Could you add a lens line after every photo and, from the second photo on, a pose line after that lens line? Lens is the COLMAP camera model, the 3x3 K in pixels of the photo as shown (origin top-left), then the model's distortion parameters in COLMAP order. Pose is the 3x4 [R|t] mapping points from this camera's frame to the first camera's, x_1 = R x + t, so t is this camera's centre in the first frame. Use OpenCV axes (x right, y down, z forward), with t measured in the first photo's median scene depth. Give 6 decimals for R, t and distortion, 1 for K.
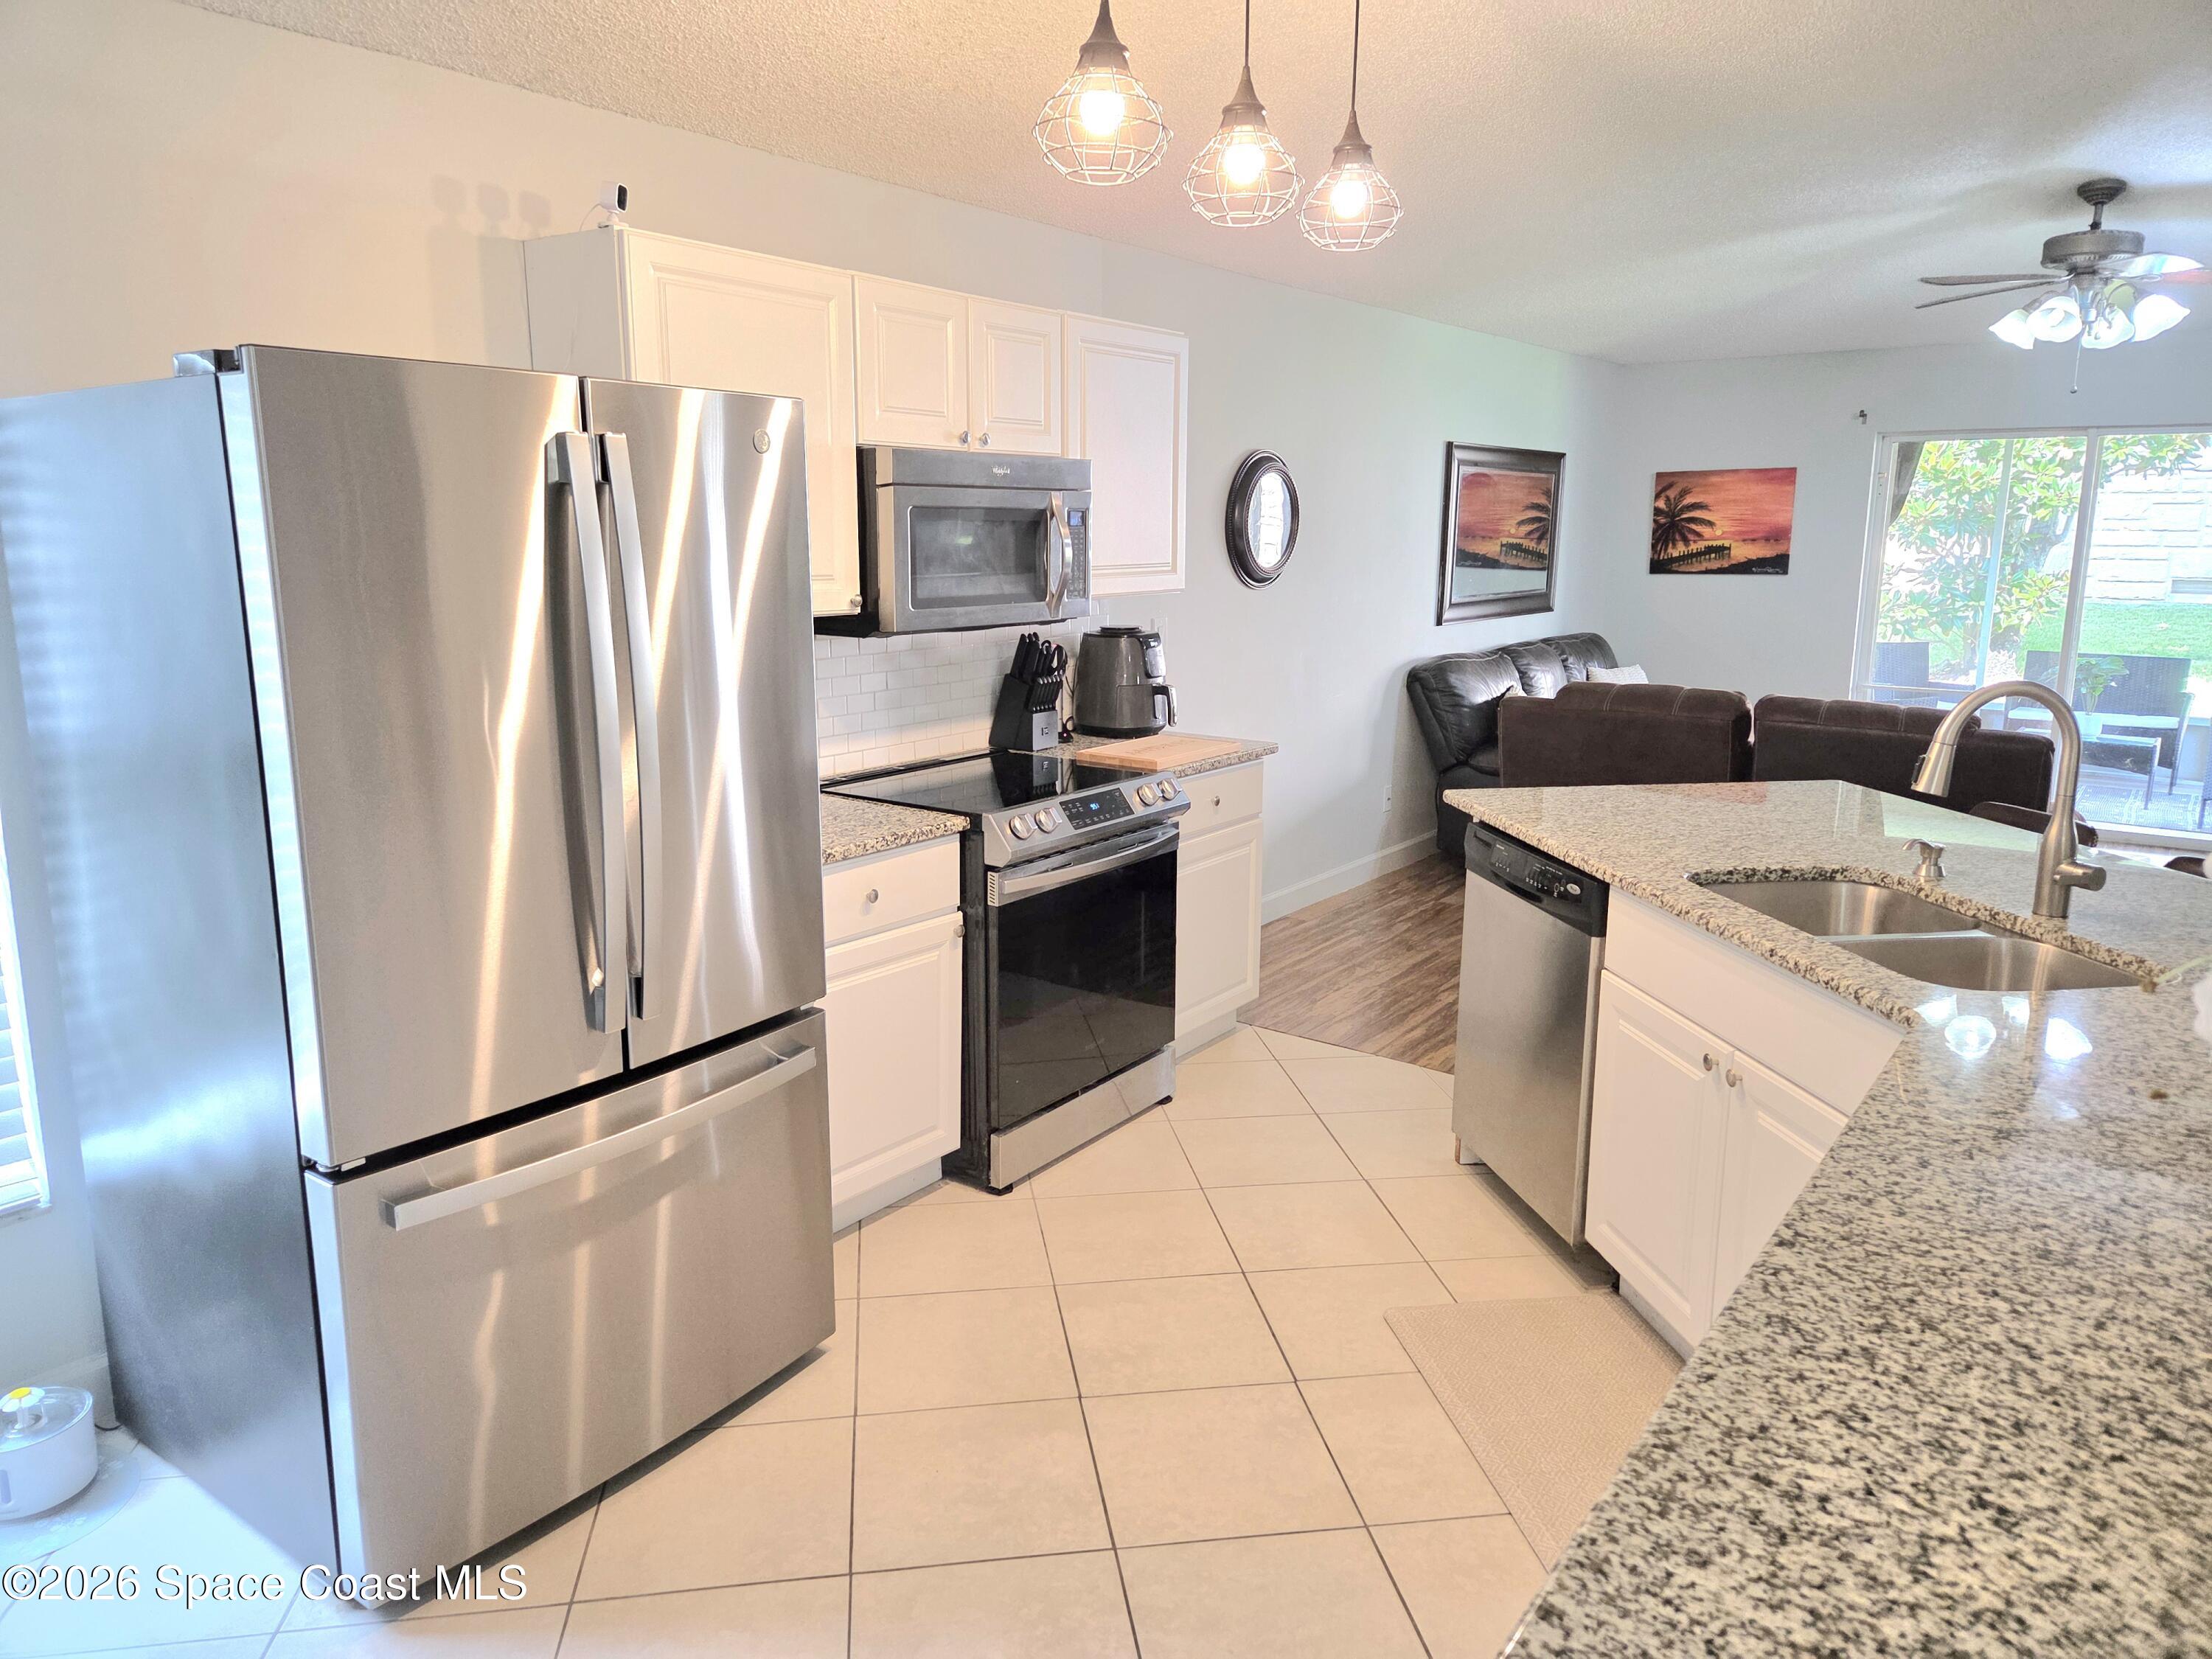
lens RADIAL K [[1485.2, 0, 1097.0], [0, 1485.2, 822.7], [0, 0, 1]] dist [0.097906, -0.112328]
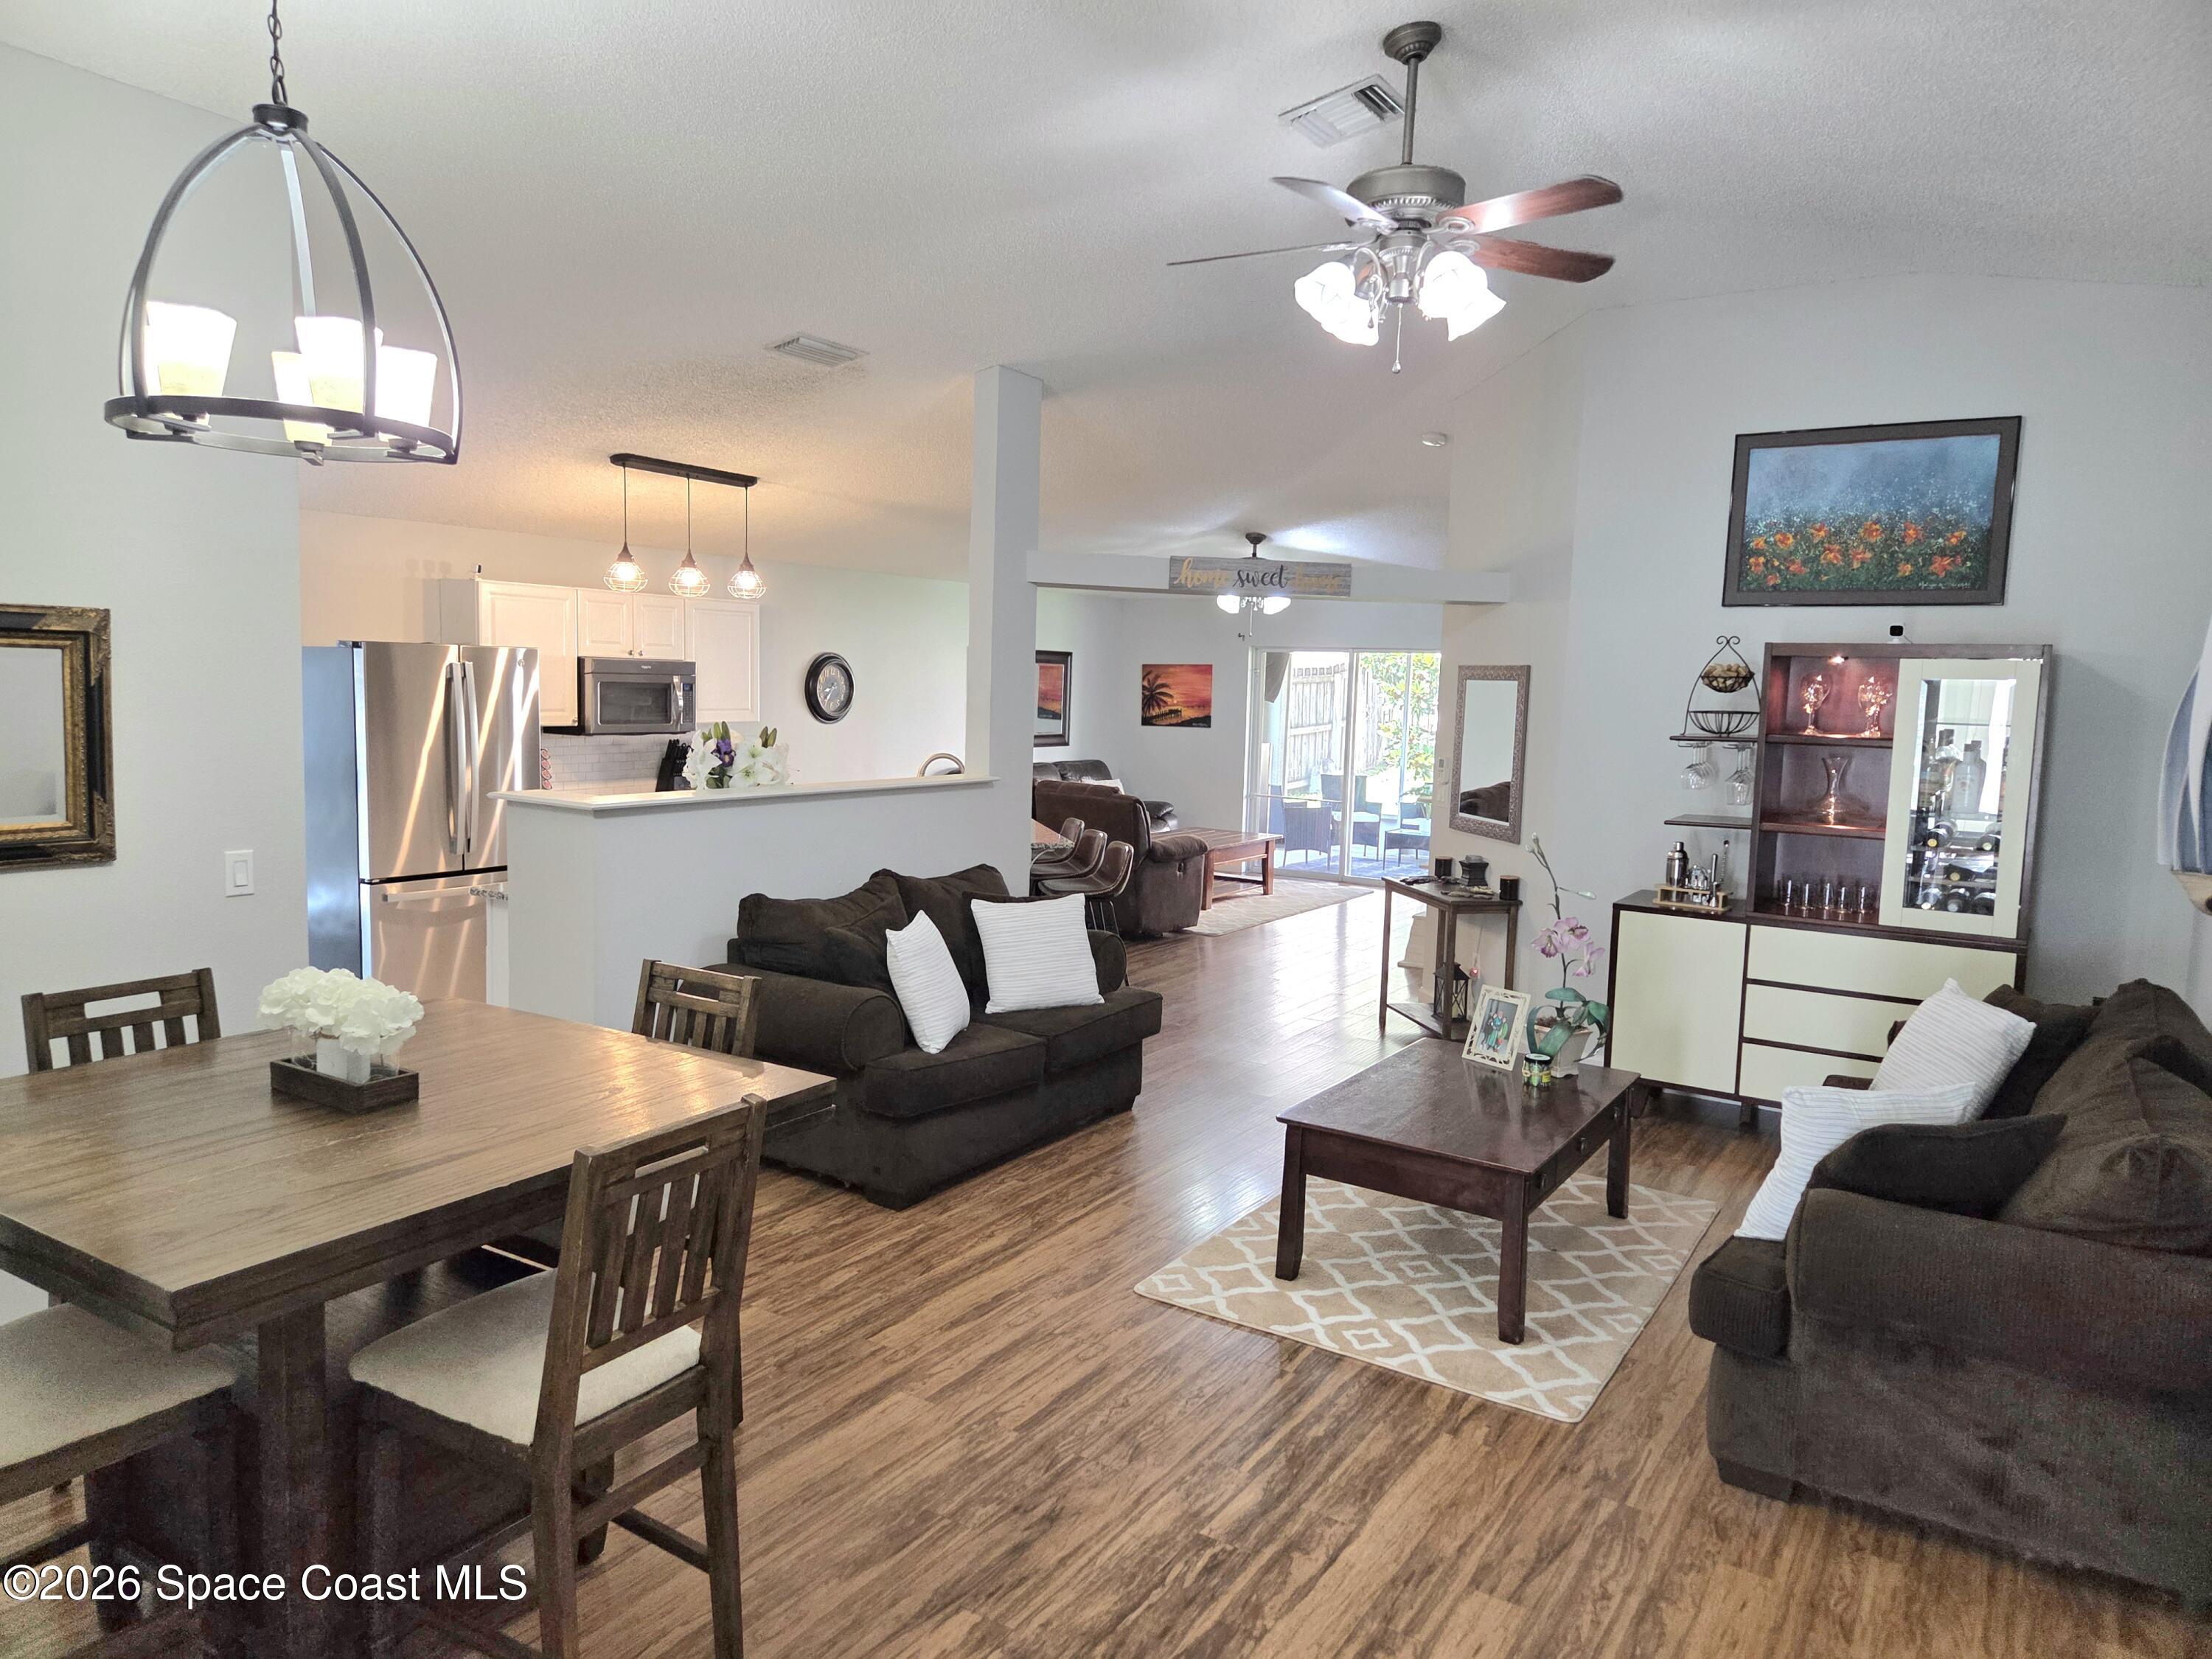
lens RADIAL K [[1485.2, 0, 1097.0], [0, 1485.2, 822.7], [0, 0, 1]] dist [0.097906, -0.112328]
pose [[0.996909, 0.018776, 0.076292, 0.298973], [-0.011225, 0.995101, -0.098221, 0.146591], [-0.077763, 0.097061, 0.992236, -0.870157]]
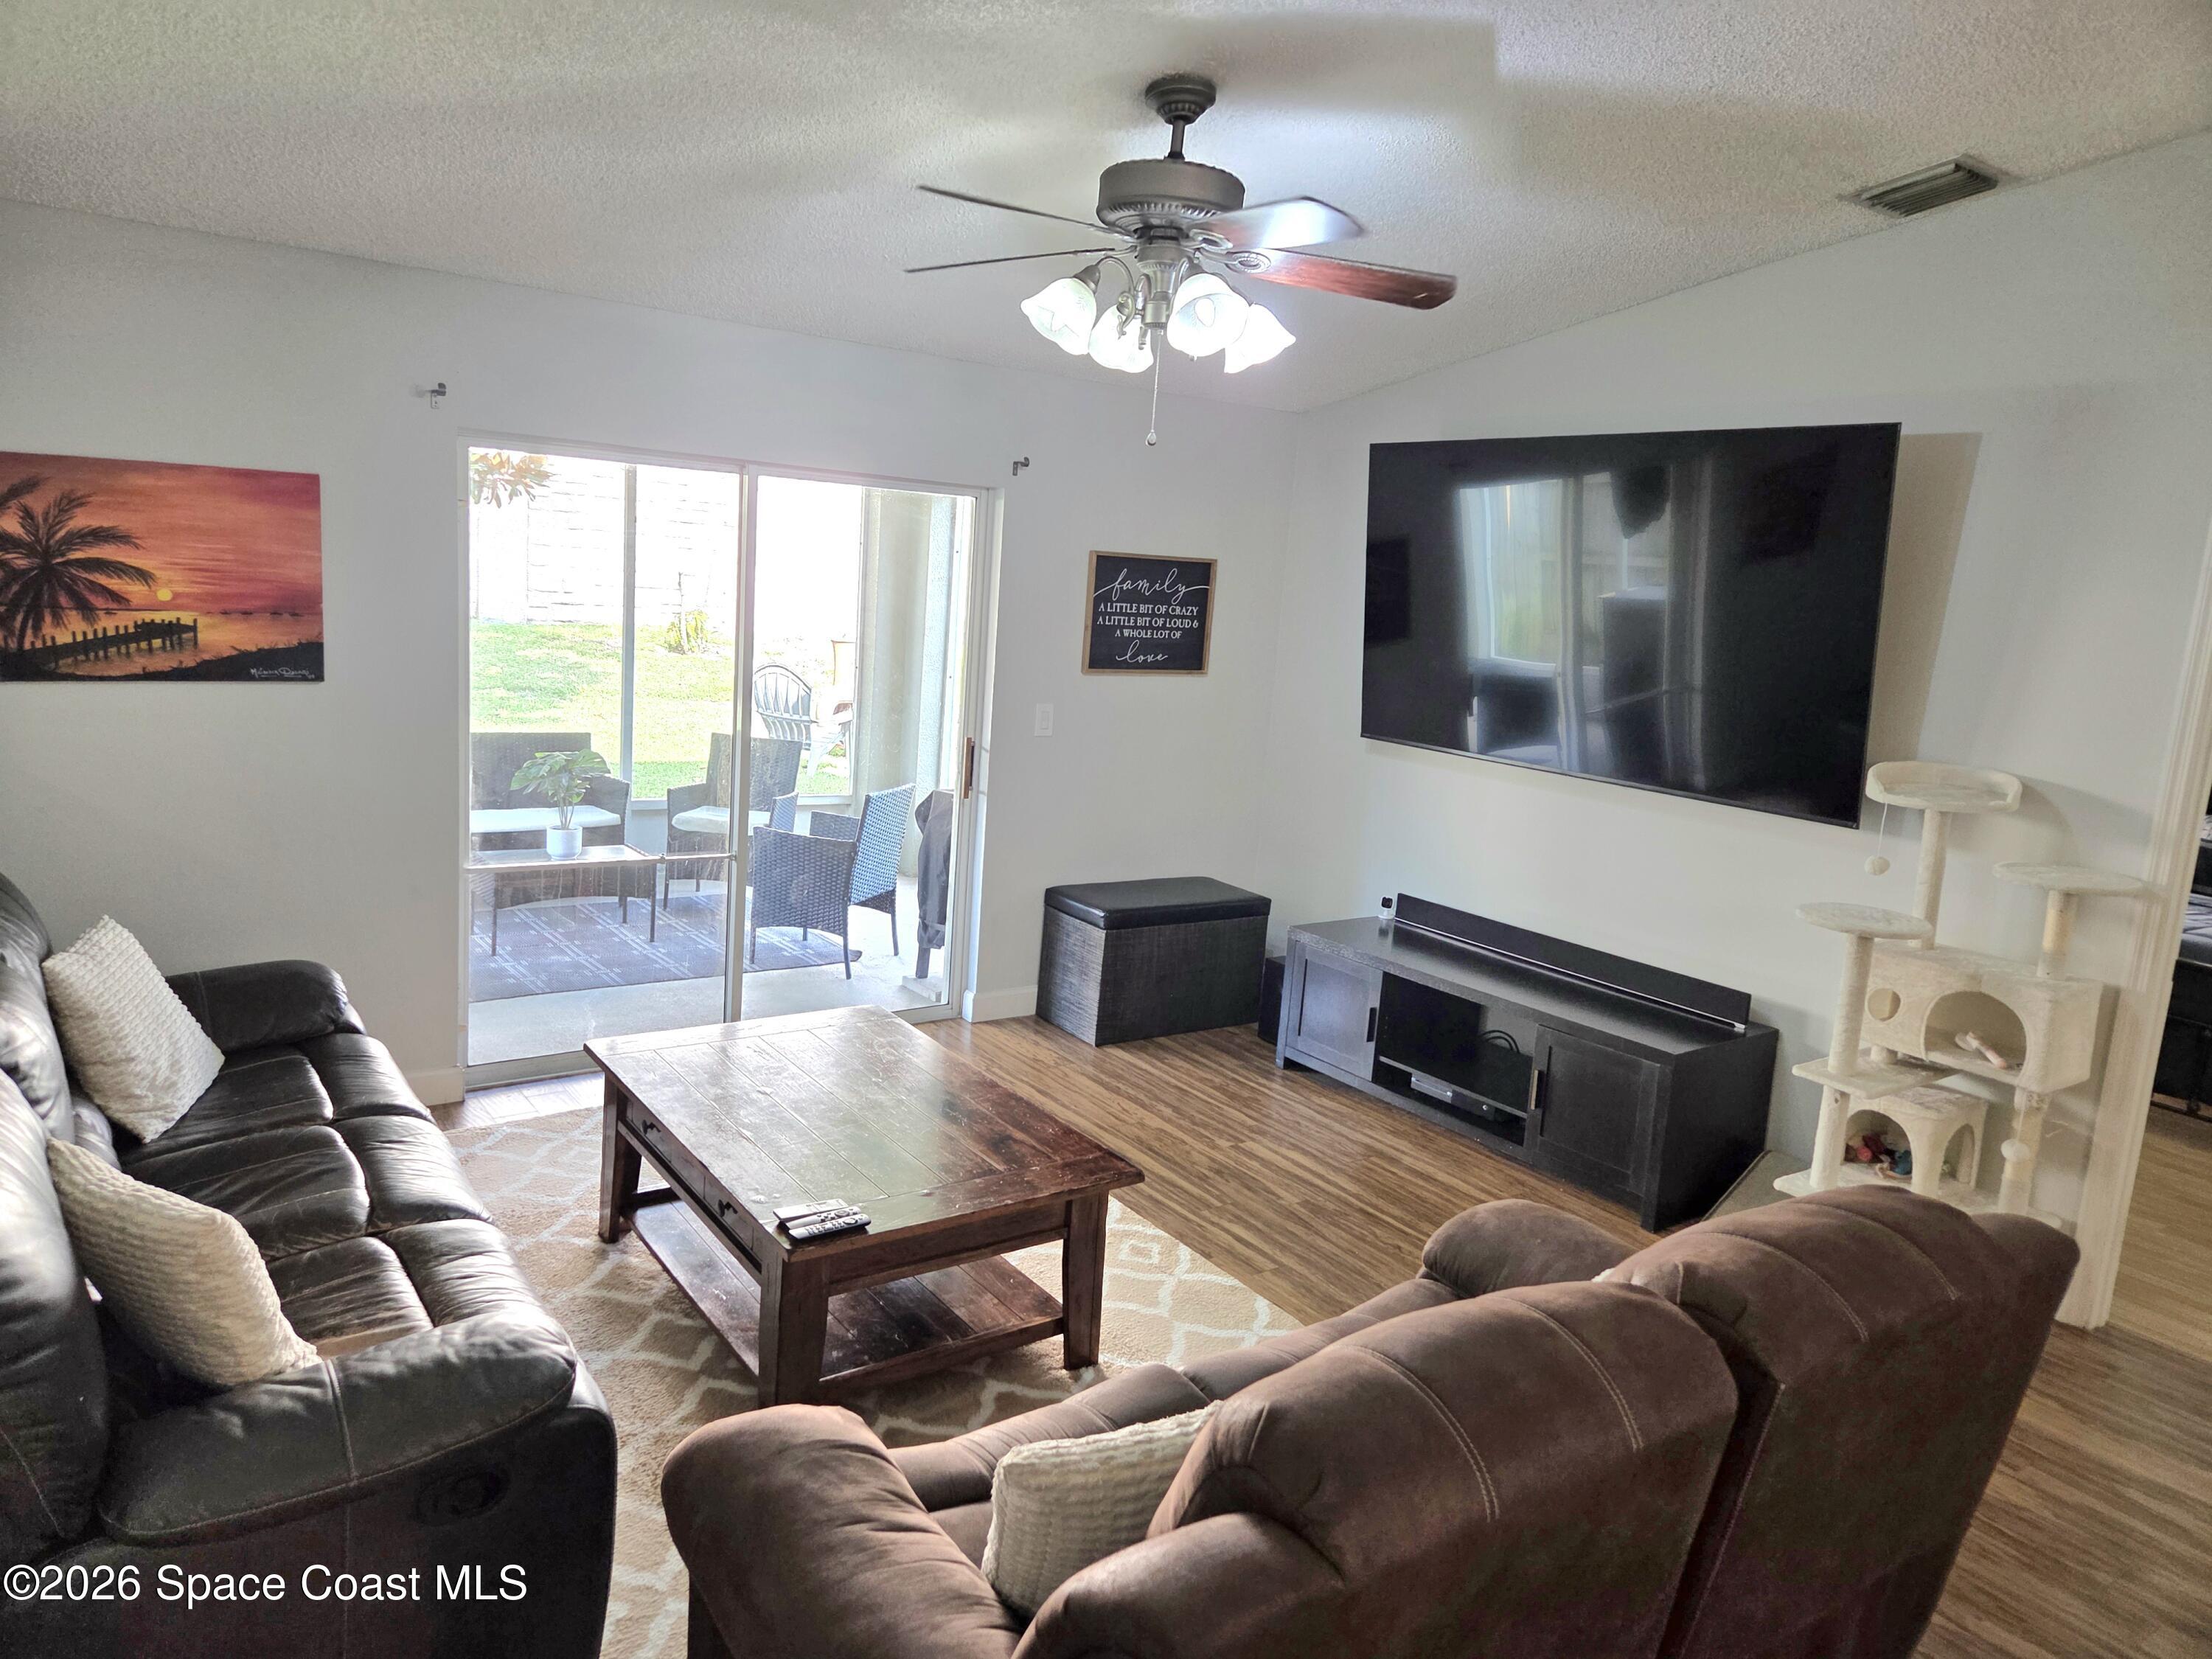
lens RADIAL K [[1485.2, 0, 1097.0], [0, 1485.2, 822.7], [0, 0, 1]] dist [0.097906, -0.112328]
pose [[0.294214, -0.148229, 0.944175, 0.059029], [0.117841, 0.985988, 0.118073, -0.209721], [-0.948447, 0.076524, 0.307559, 0.851229]]
